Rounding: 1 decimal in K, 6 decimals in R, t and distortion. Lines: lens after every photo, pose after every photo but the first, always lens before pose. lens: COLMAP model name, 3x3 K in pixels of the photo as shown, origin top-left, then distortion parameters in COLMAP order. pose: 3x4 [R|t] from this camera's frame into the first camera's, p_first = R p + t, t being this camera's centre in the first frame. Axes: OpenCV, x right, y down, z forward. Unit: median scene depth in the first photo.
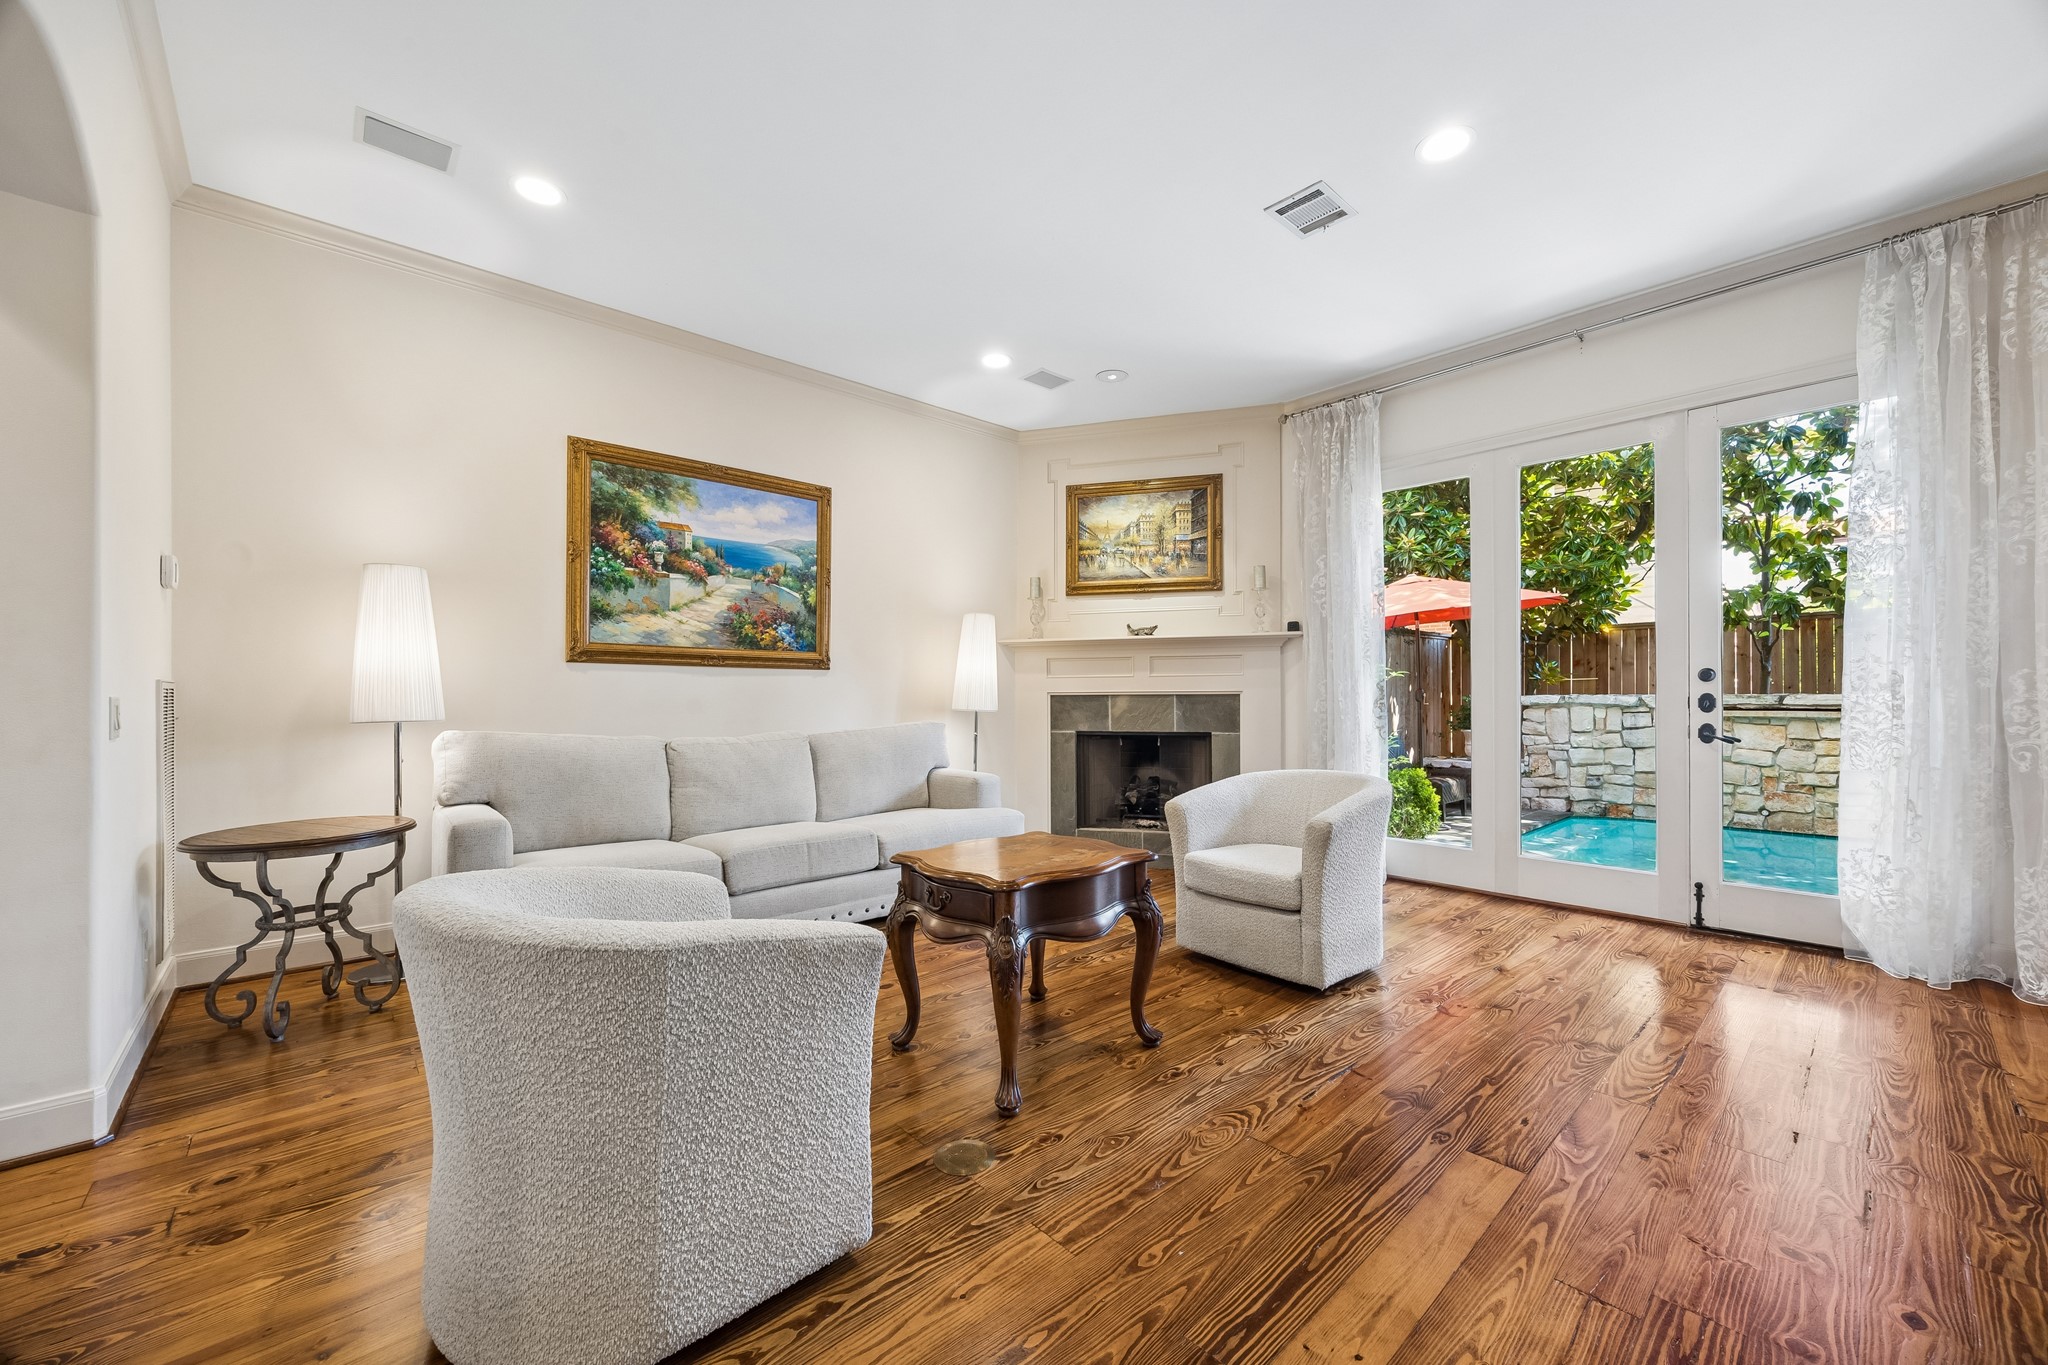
lens RADIAL K [[791.1, 0, 1024.7], [0, 791.1, 692.6], [0, 0, 1]] dist [-0.000753, -0.000022]
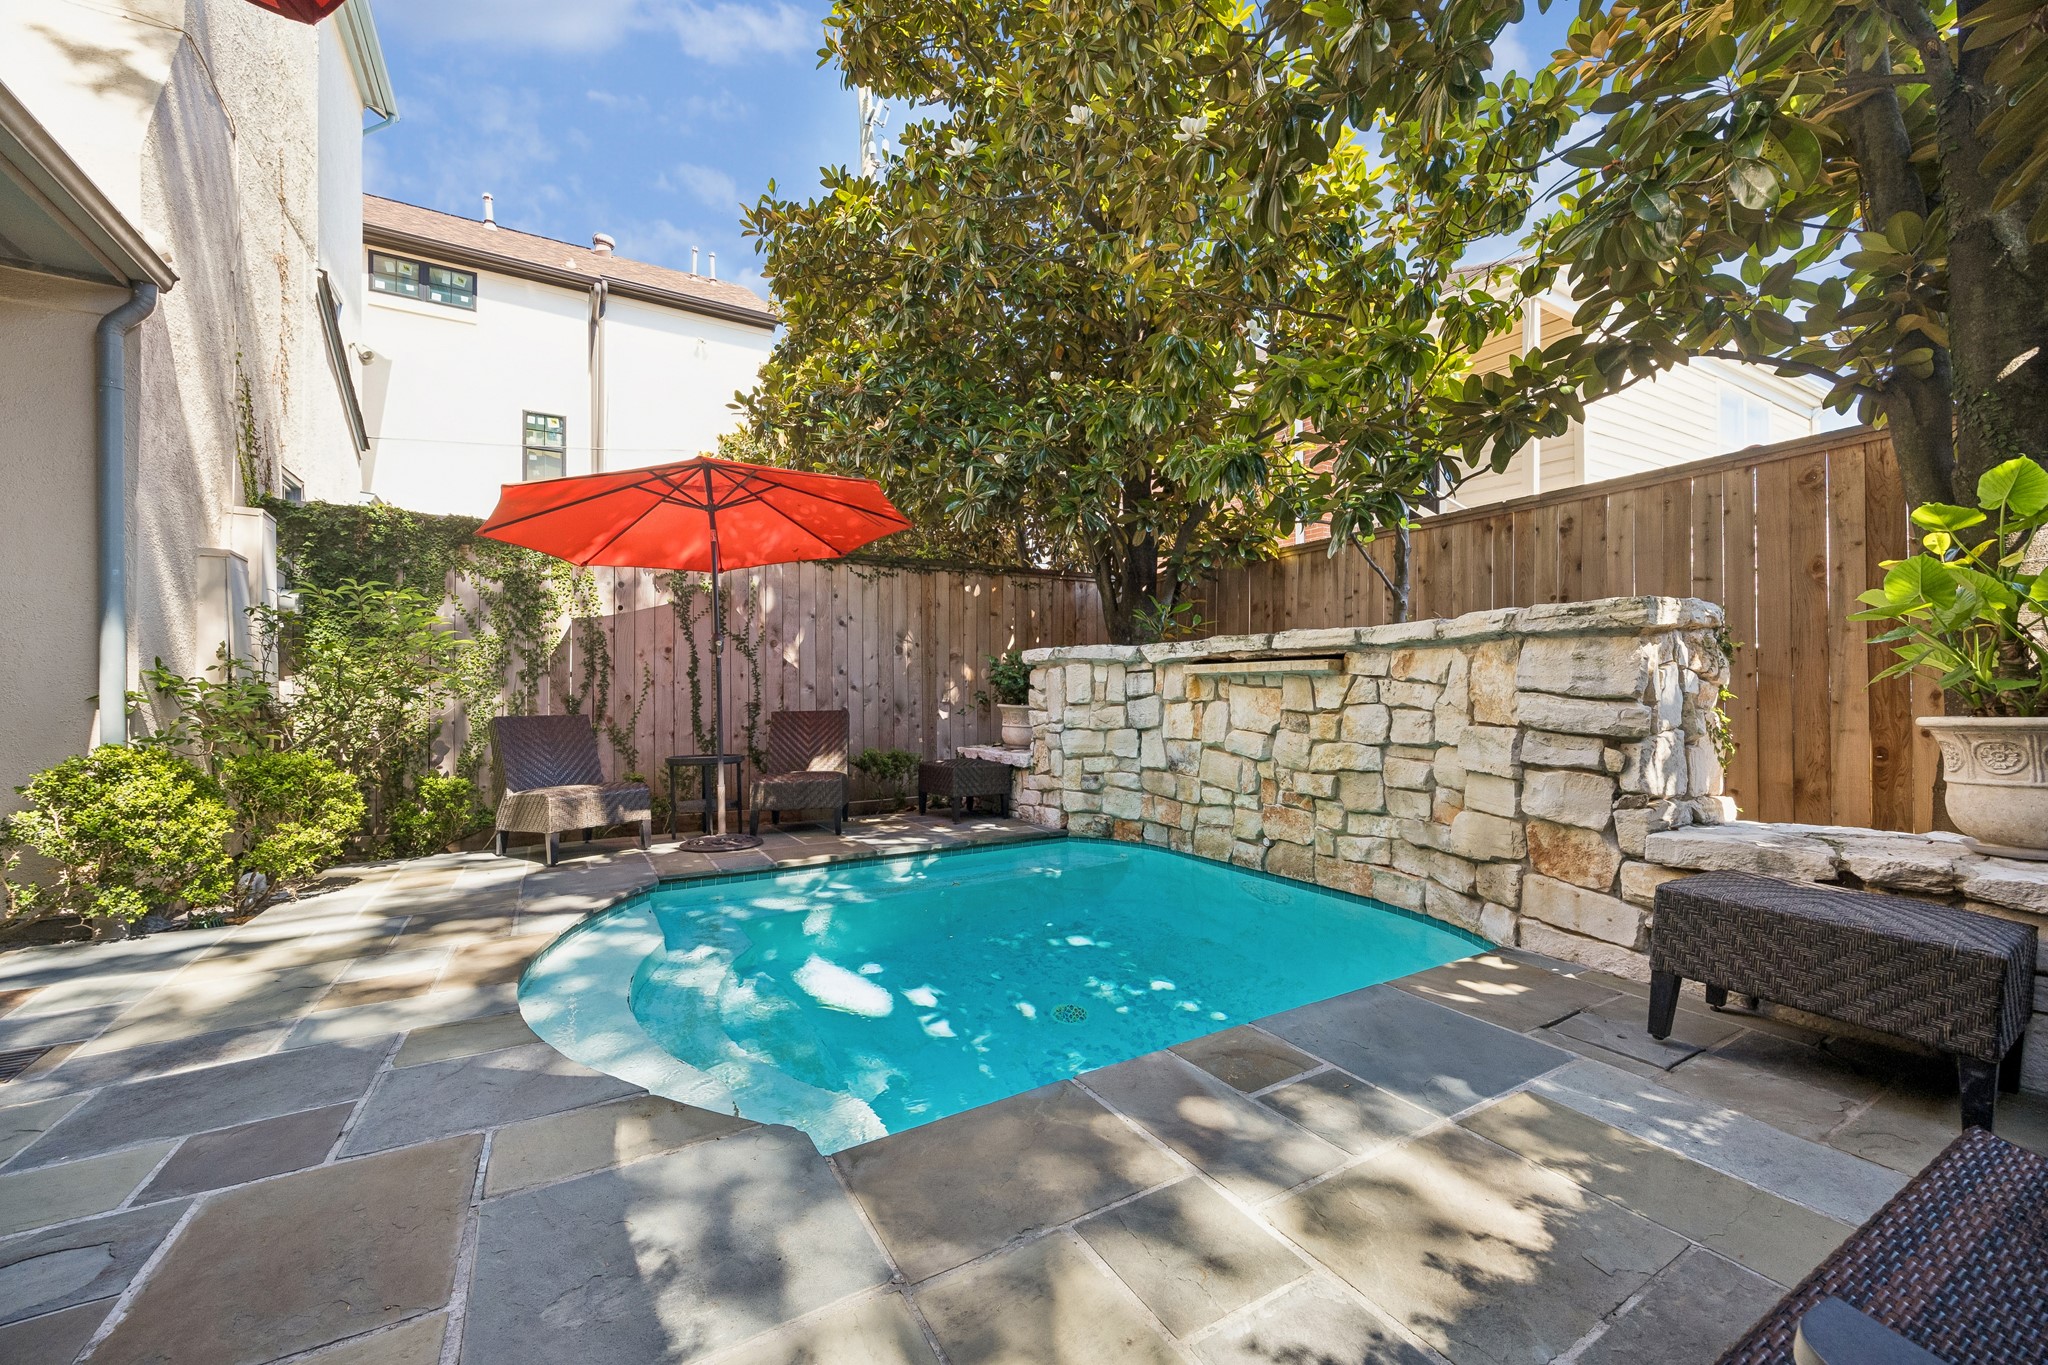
lens RADIAL K [[791.1, 0, 1037.3], [0, 791.1, 687.7], [0, 0, 1]] dist [-0.000753, -0.000022]
pose [[0.983928, -0.006262, -0.178457, 0.796039], [0.006921, 0.999971, 0.003074, 0.034637], [0.178432, -0.004260, 0.983943, 0.372594]]
